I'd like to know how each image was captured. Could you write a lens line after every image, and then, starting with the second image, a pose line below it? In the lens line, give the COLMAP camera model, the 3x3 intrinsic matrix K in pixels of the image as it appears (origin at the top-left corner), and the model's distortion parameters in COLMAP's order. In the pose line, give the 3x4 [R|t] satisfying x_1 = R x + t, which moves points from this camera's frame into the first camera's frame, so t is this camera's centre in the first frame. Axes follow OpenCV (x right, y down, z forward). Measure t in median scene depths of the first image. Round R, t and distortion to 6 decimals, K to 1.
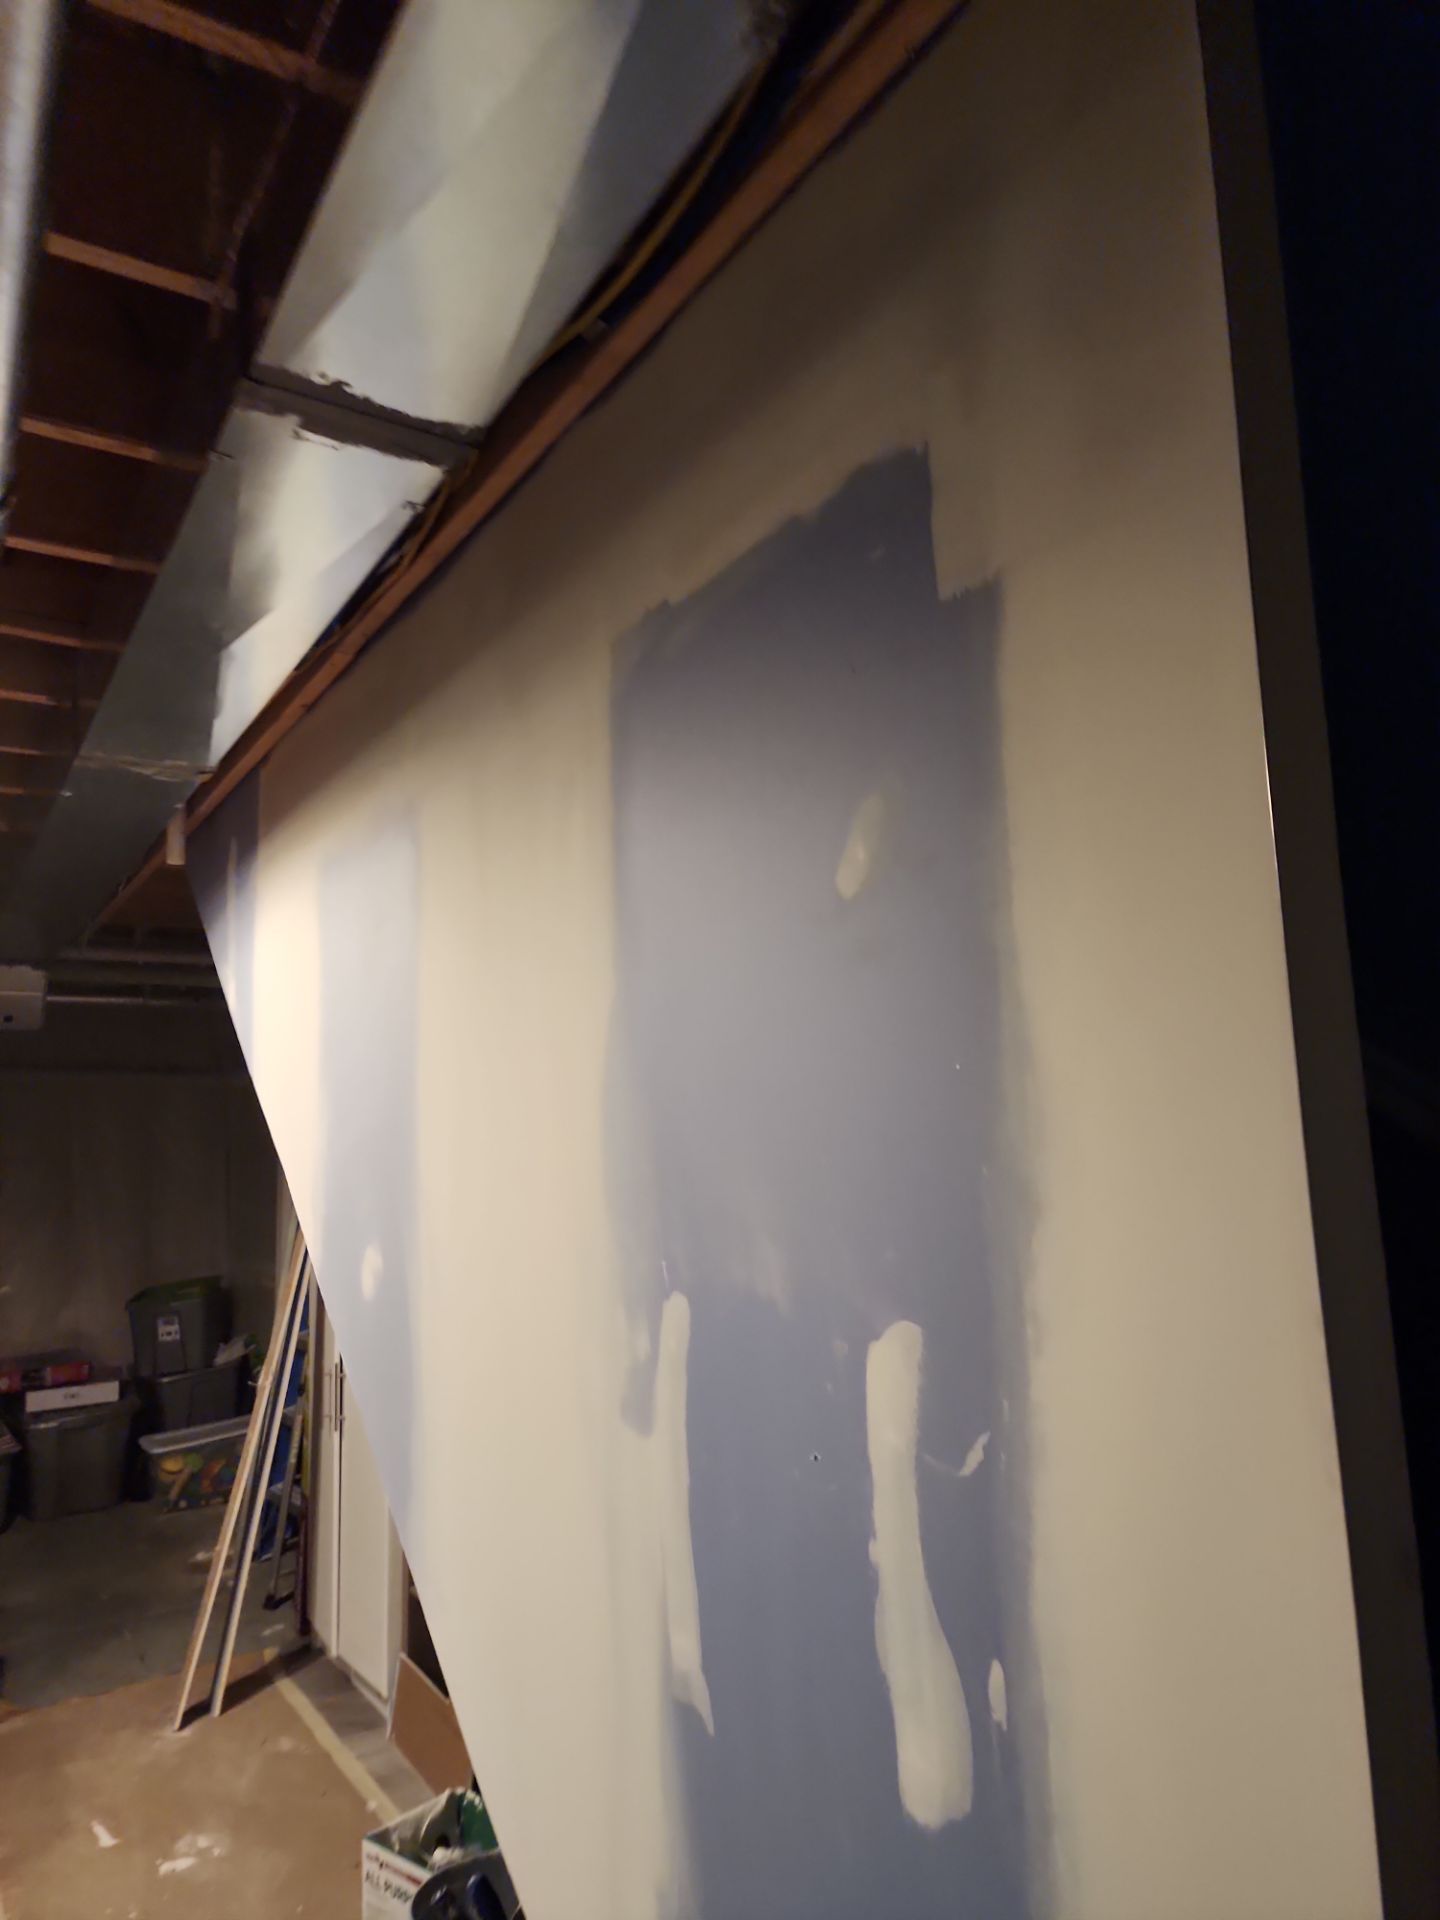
lens RADIAL K [[1285.2, 0, 701.1], [0, 1285.2, 956.0], [0, 0, 1]] dist [0.056457, -0.055839]
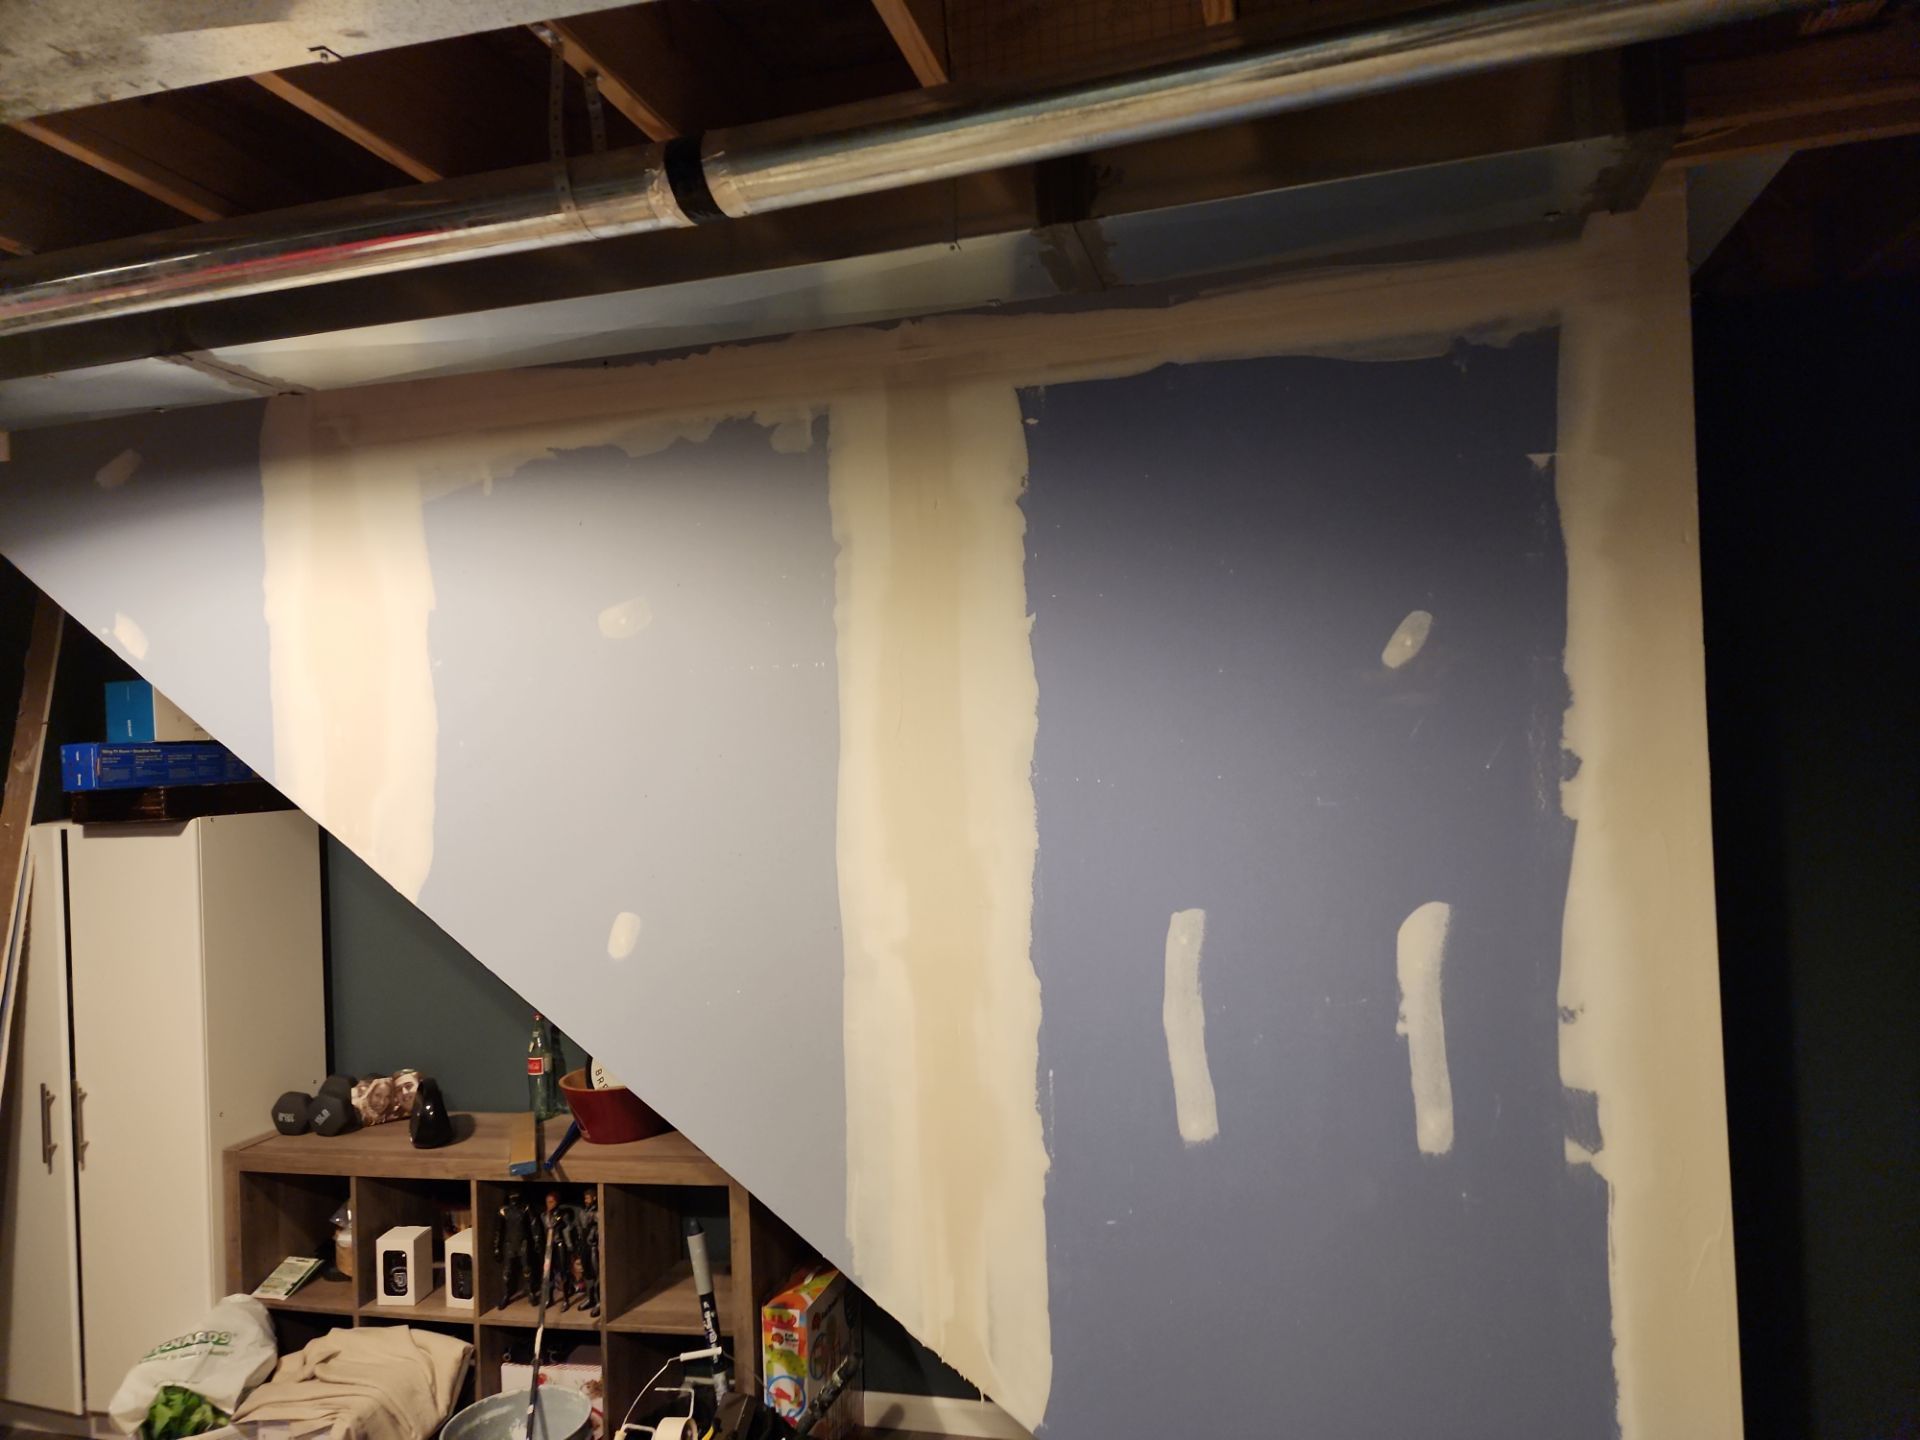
lens RADIAL K [[1285.2, 0, 956.0], [0, 1285.2, 718.6], [0, 0, 1]] dist [0.056457, -0.055839]
pose [[0.733076, 0.016106, 0.679956, -0.442895], [-0.077942, 0.995123, 0.060460, -0.010319], [-0.675666, -0.097318, 0.730757, 0.037245]]
